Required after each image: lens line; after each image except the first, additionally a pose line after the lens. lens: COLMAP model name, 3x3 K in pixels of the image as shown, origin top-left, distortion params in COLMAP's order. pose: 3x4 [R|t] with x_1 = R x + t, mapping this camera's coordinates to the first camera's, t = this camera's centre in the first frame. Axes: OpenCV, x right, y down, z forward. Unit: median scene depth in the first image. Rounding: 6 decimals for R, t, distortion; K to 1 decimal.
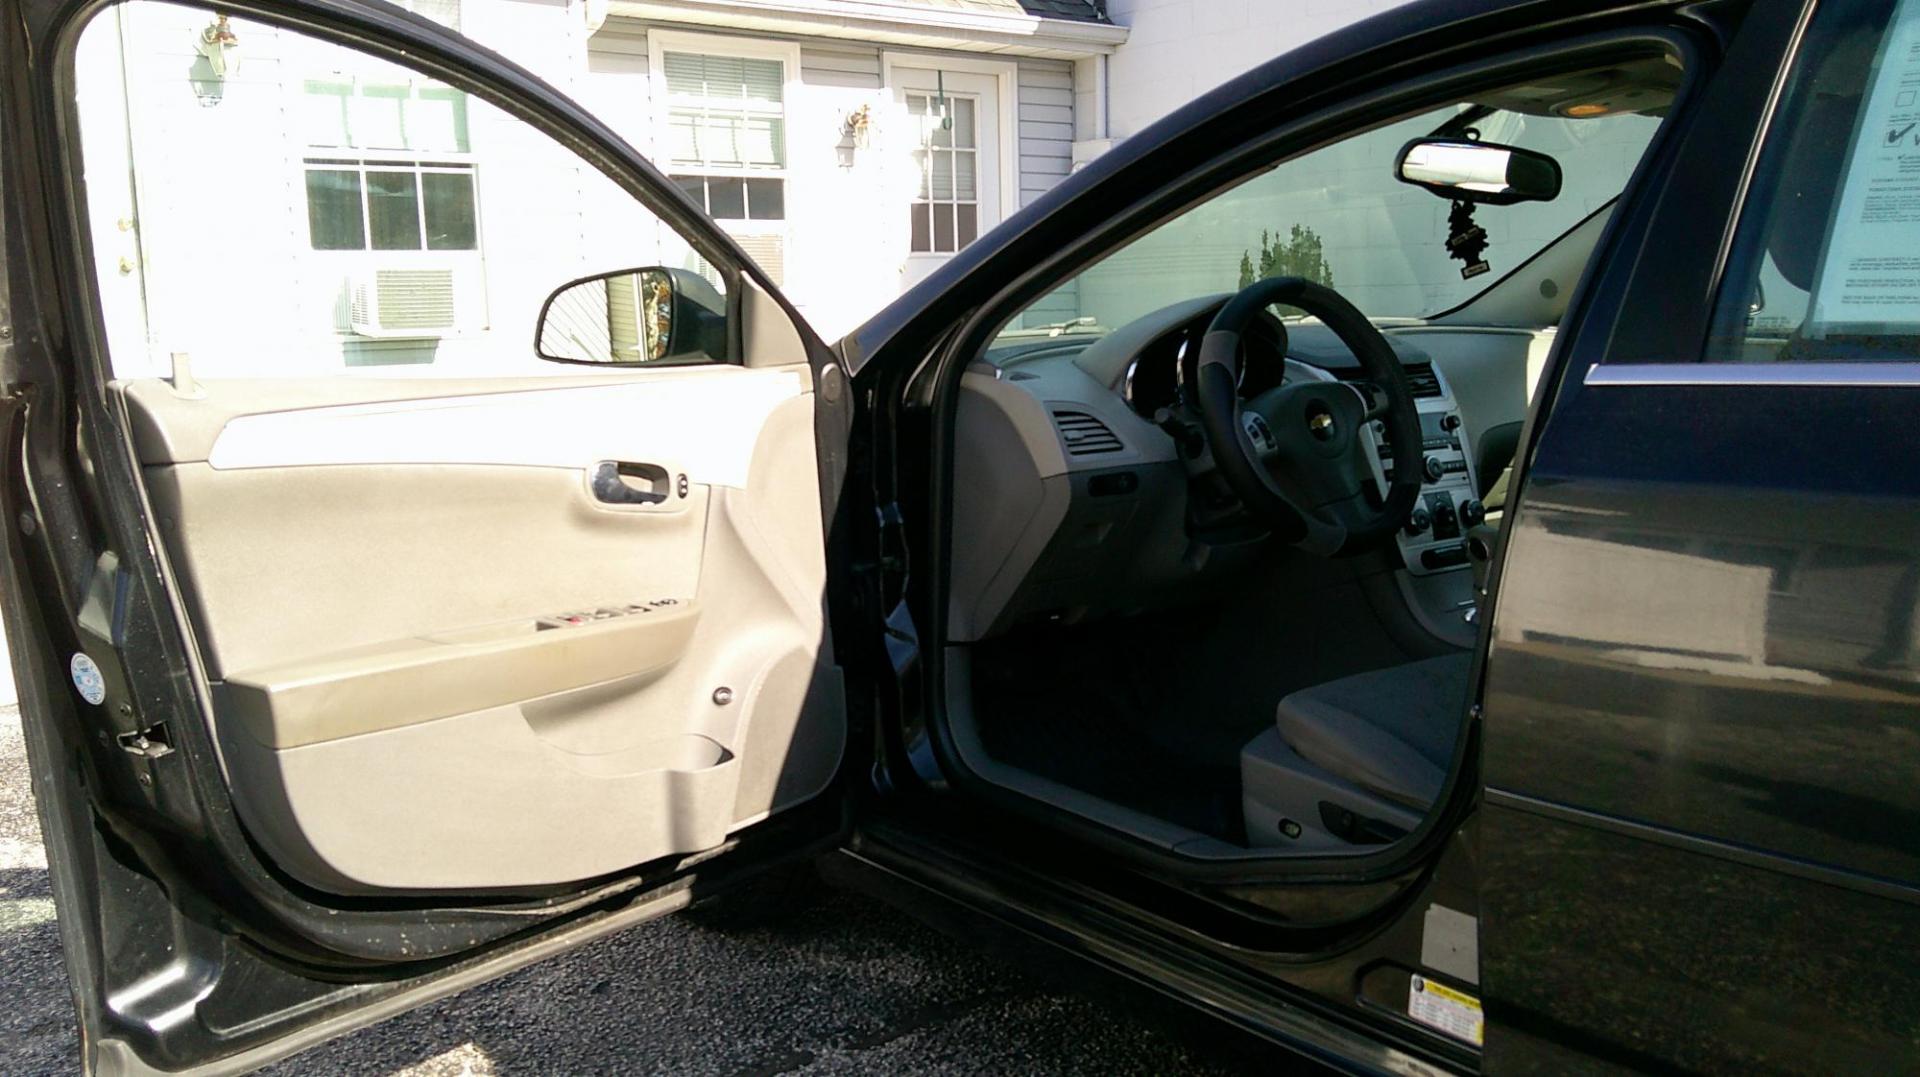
lens RADIAL K [[1694.6, 0, 960.0], [0, 1694.6, 538.5], [0, 0, 1]] dist [0.079975, -0.188726]
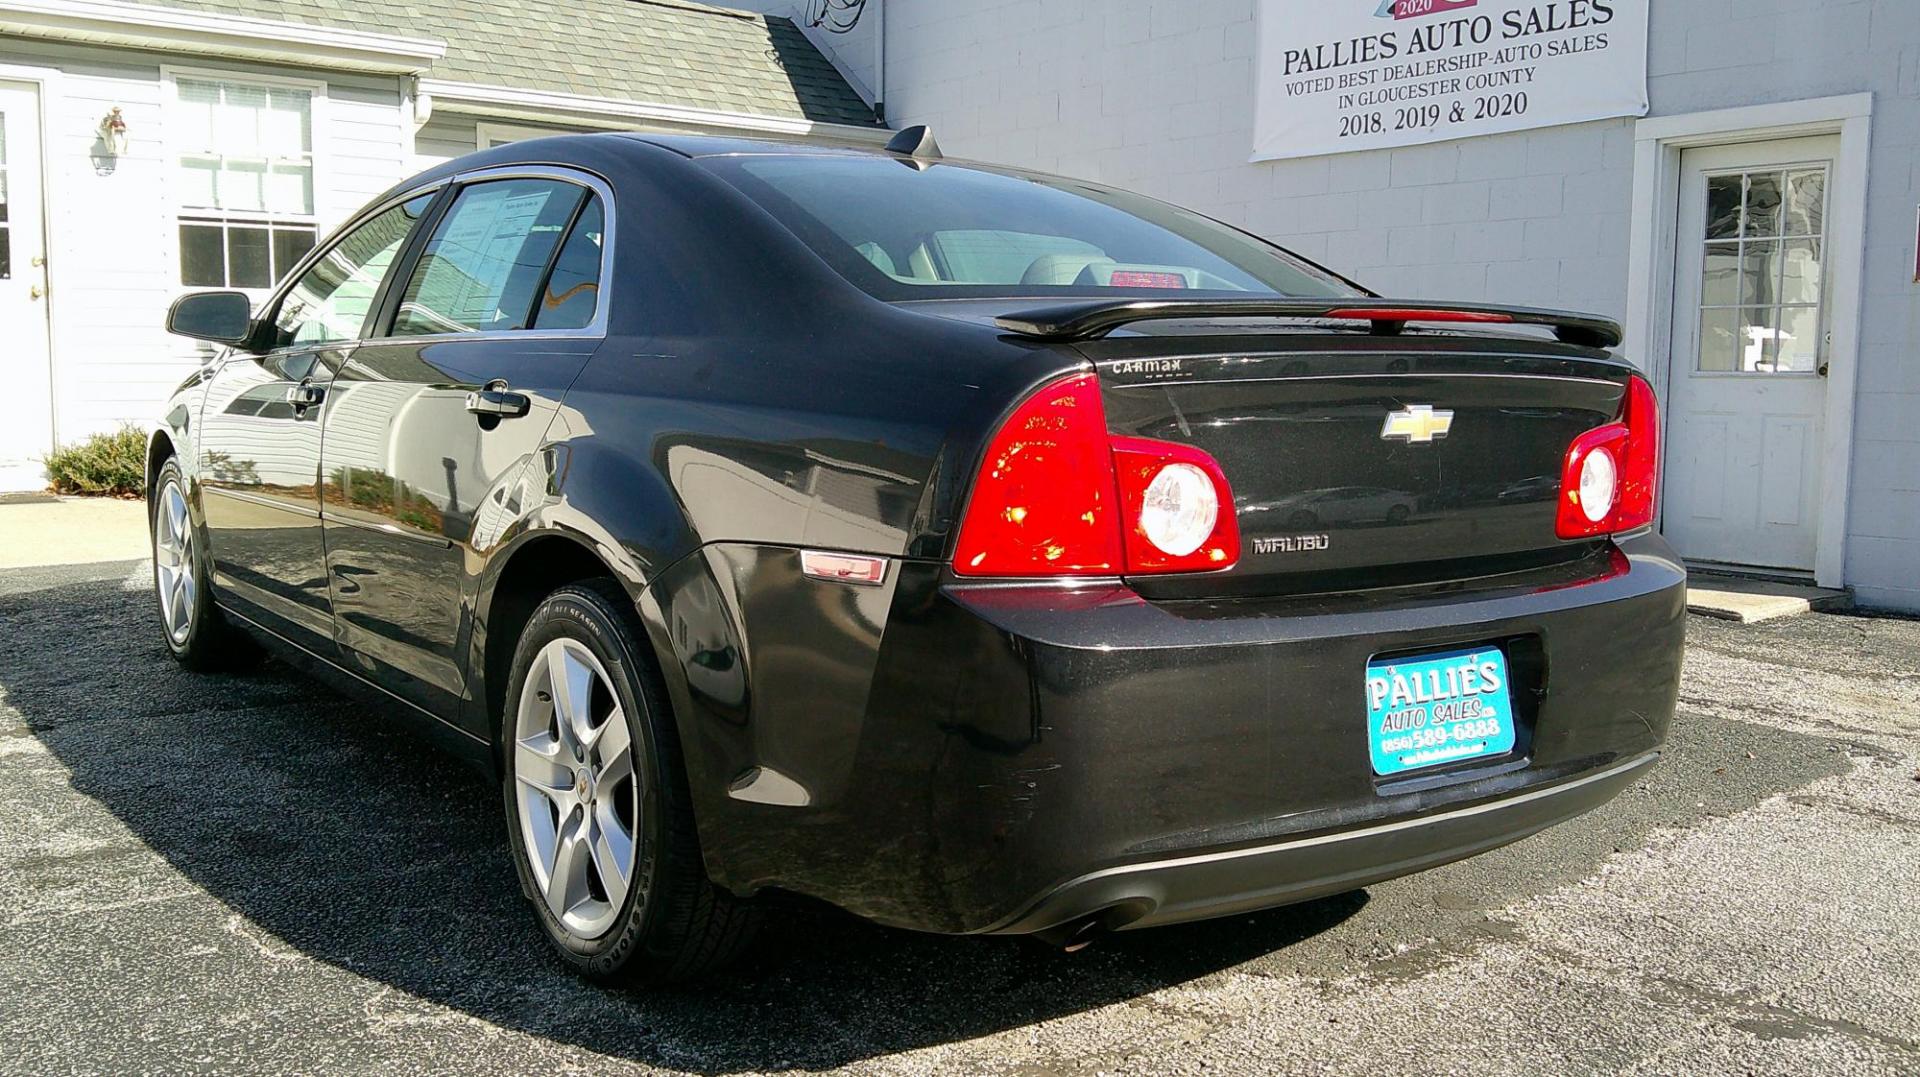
lens RADIAL K [[1694.6, 0, 960.0], [0, 1694.6, 538.5], [0, 0, 1]] dist [0.079975, -0.188726]
pose [[0.999276, 0.035162, -0.014539, 0.188597], [-0.035703, 0.998610, -0.038779, 0.041898], [0.013156, 0.039270, 0.999142, -0.226943]]
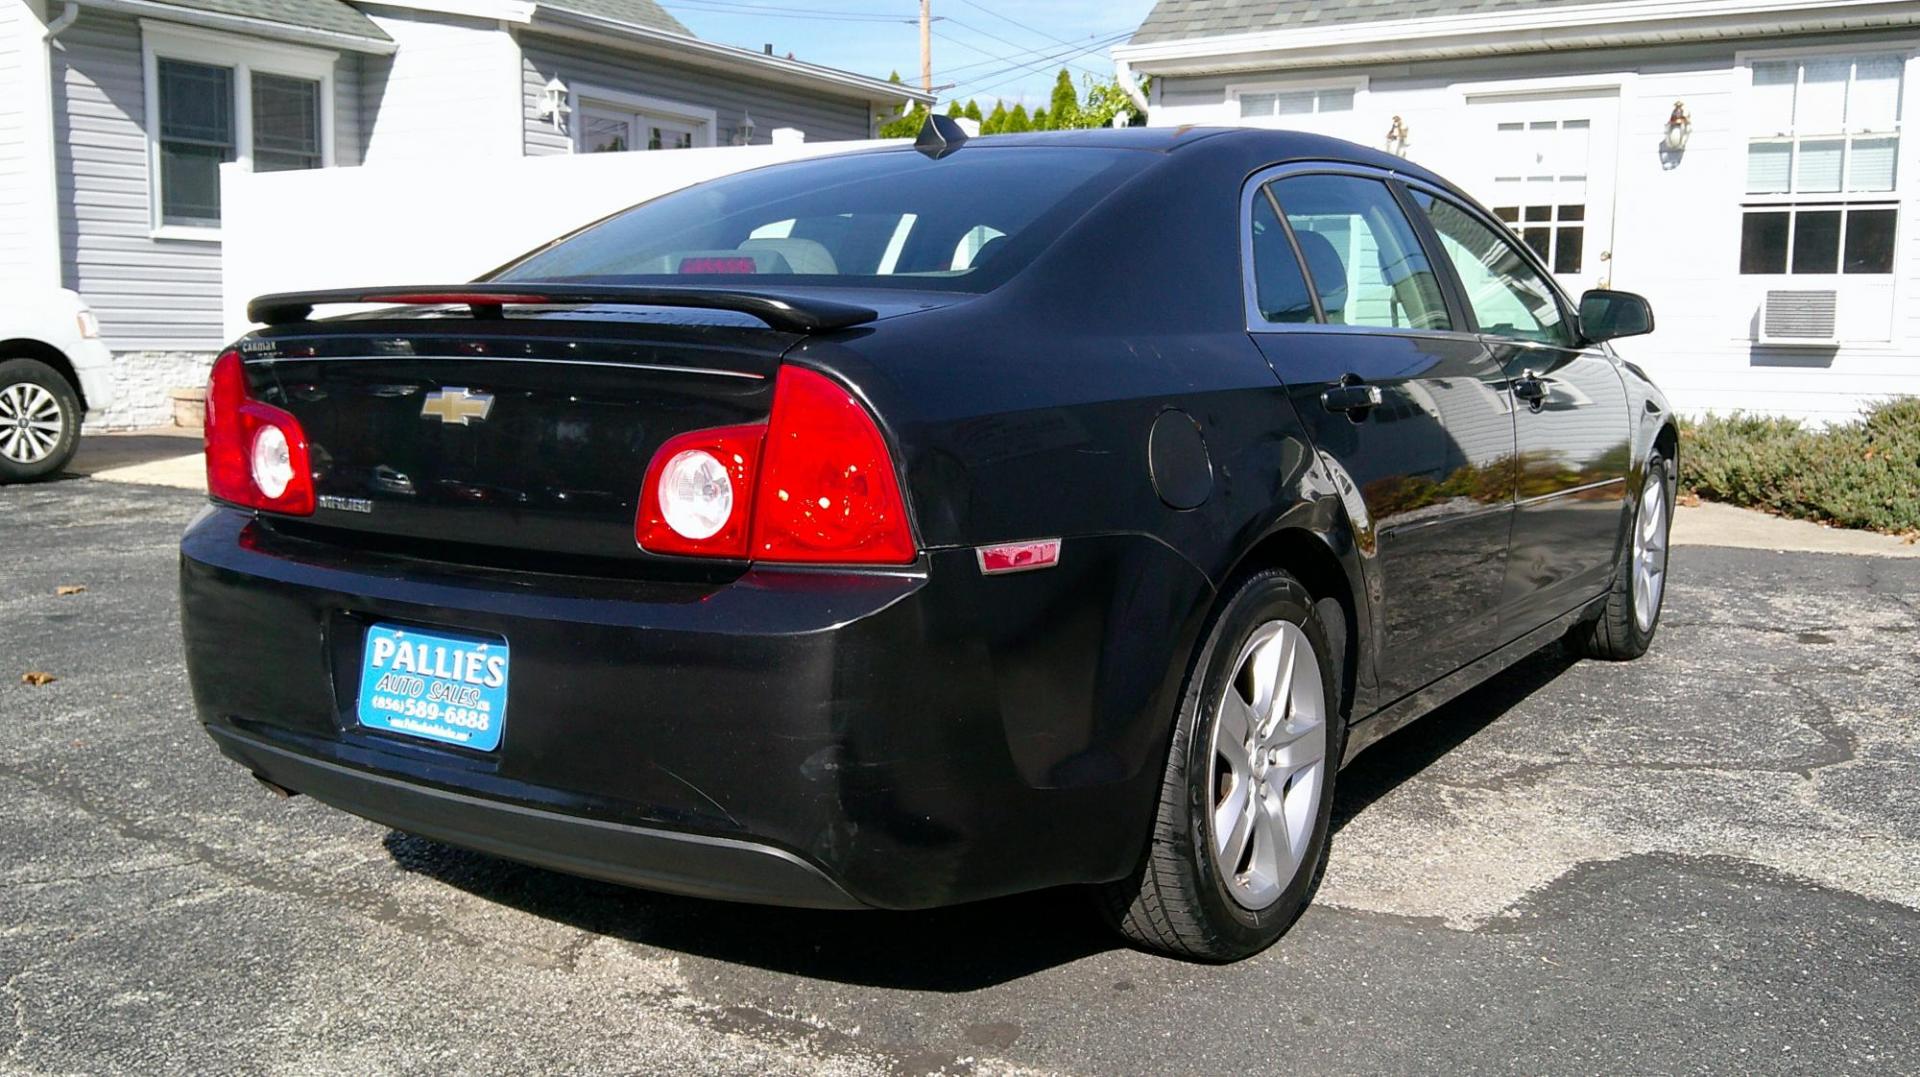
lens RADIAL K [[1724.8, 0, 949.4], [0, 1724.8, 551.6], [0, 0, 1]] dist [0.069557, -0.180378]
pose [[0.330522, 0.146227, -0.932402, 0.527777], [-0.151093, 0.983381, 0.100662, -0.003847], [0.931626, 0.107608, 0.347123, 0.009268]]
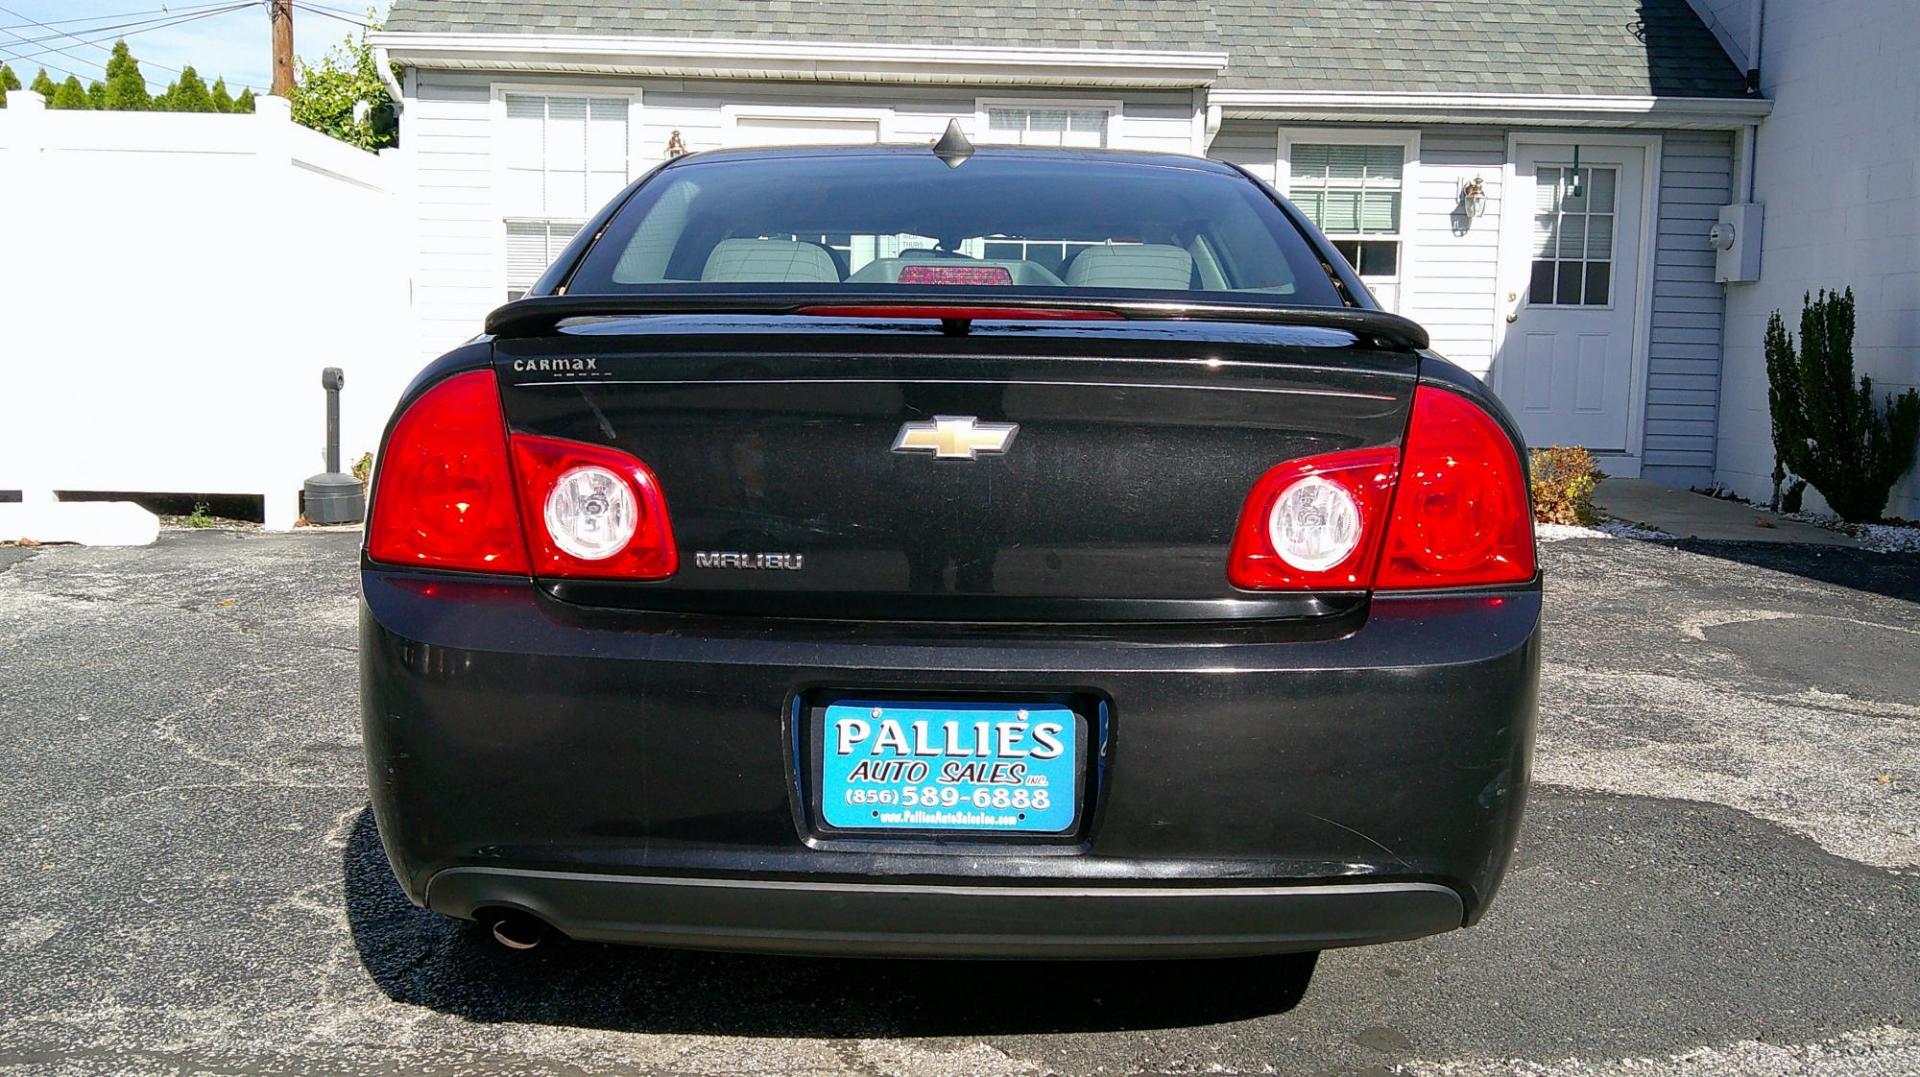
lens RADIAL K [[1718.4, 0, 953.1], [0, 1718.4, 526.4], [0, 0, 1]] dist [0.058436, -0.150069]
pose [[0.800966, 0.098389, -0.590570, 0.386719], [-0.120717, 0.992686, 0.001658, 0.023594], [0.586414, 0.069964, 0.806985, -0.152134]]
